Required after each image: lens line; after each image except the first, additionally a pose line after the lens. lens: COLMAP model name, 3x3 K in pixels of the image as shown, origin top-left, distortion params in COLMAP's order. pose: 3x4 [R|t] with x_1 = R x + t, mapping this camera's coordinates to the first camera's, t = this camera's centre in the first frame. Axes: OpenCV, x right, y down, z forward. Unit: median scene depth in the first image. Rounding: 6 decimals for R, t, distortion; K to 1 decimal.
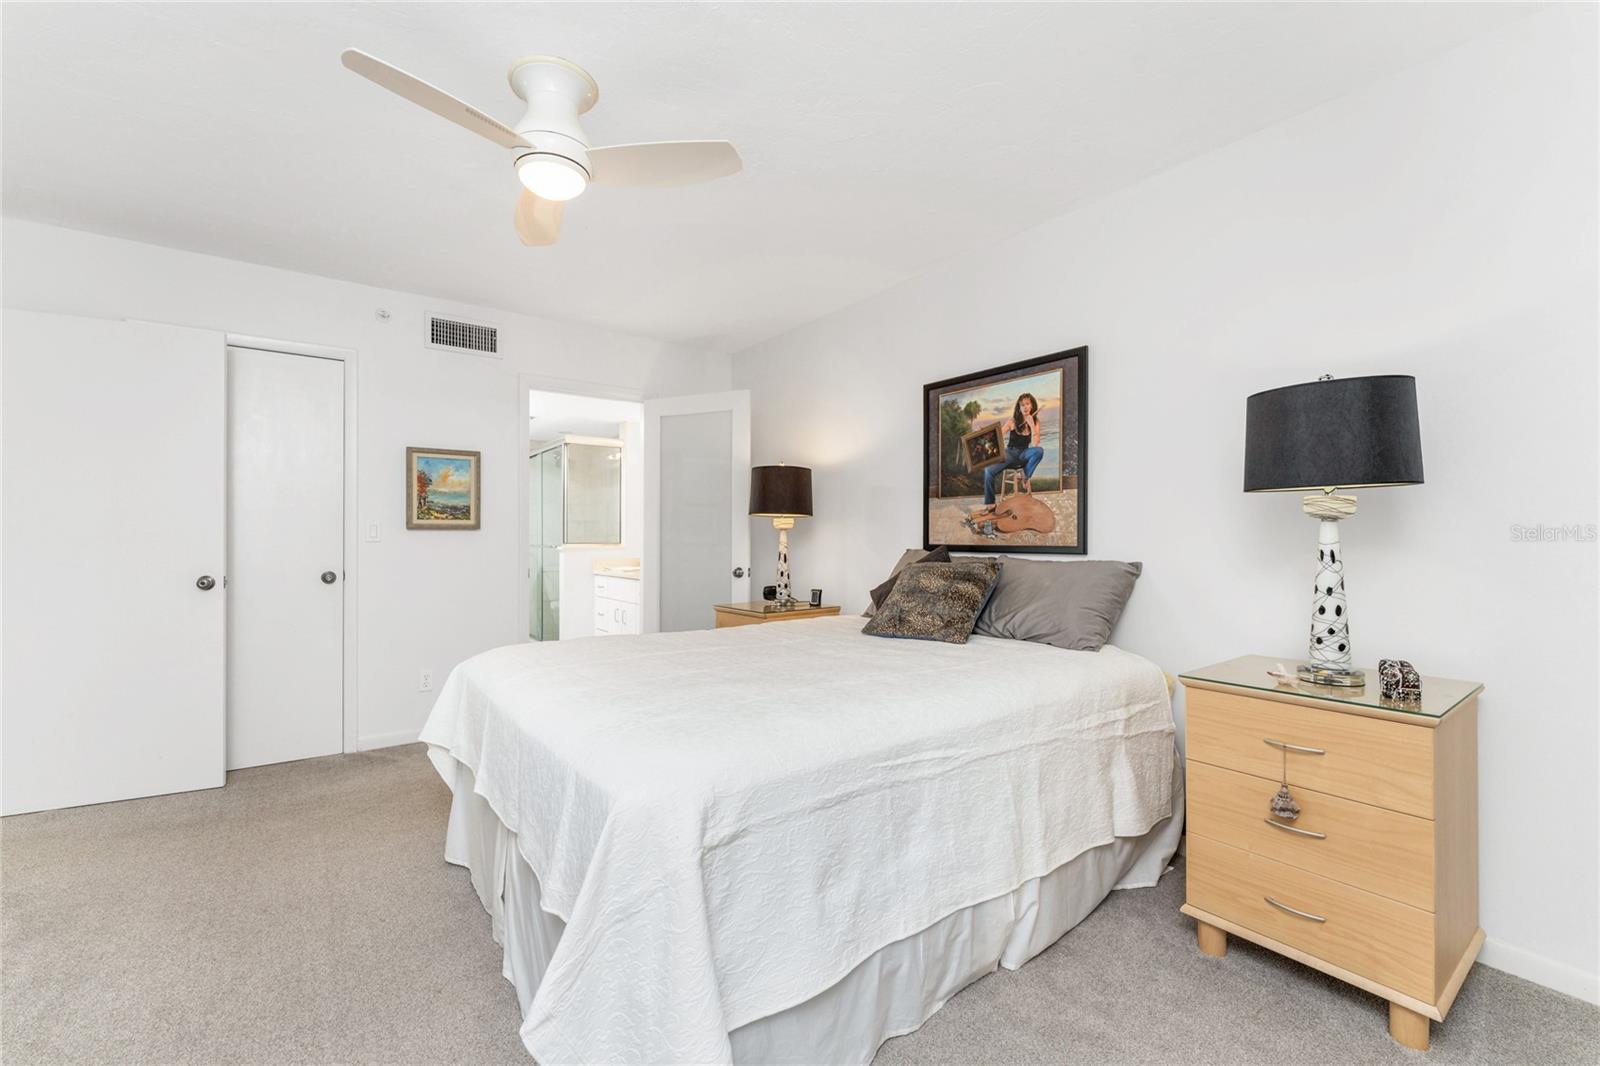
lens RADIAL K [[642.0, 0, 796.3], [0, 642.0, 540.6], [0, 0, 1]] dist [-0.000926, -0.000304]
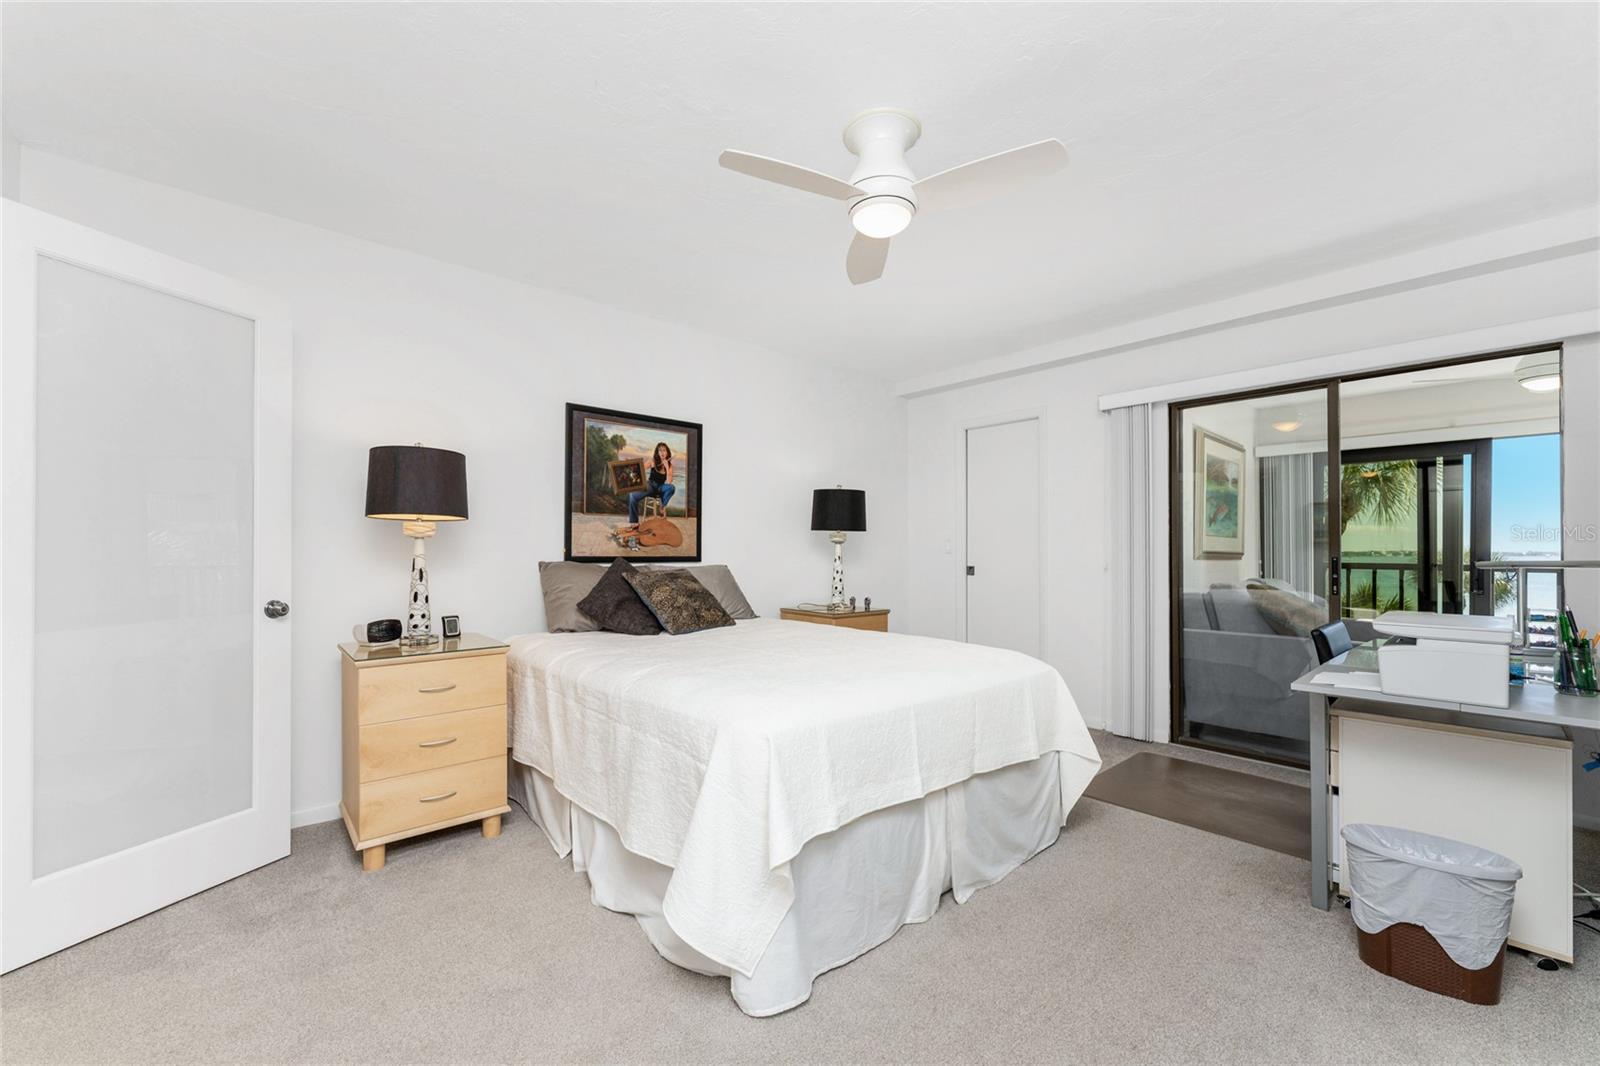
lens RADIAL K [[642.0, 0, 796.3], [0, 642.0, 540.6], [0, 0, 1]] dist [-0.000926, -0.000304]
pose [[-0.070147, 0.030139, 0.997081, -0.949462], [0.012591, 0.999491, -0.029326, 0.016922], [-0.997457, 0.010497, -0.070491, 0.784768]]
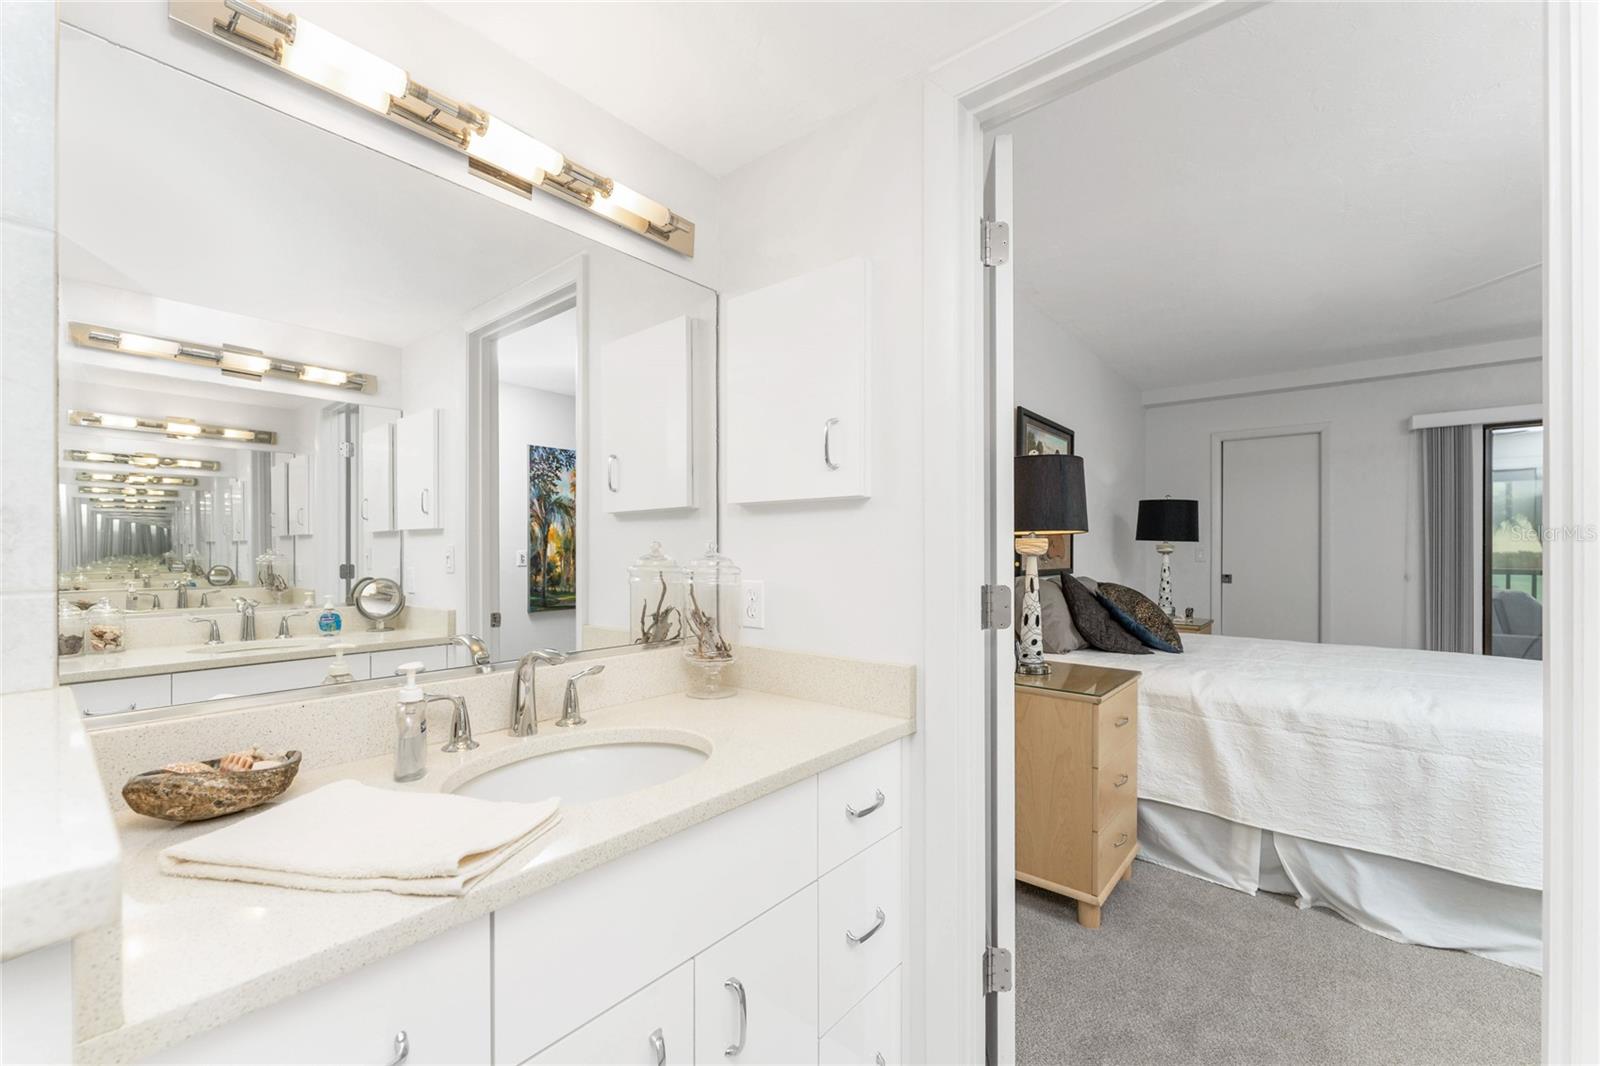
lens RADIAL K [[642.0, 0, 796.3], [0, 642.0, 540.6], [0, 0, 1]] dist [-0.000926, -0.000304]
pose [[-0.199907, 0.029801, 0.979362, -0.763970], [0.014402, 0.999519, -0.027475, -0.020669], [-0.979709, 0.008613, -0.200240, 1.719512]]
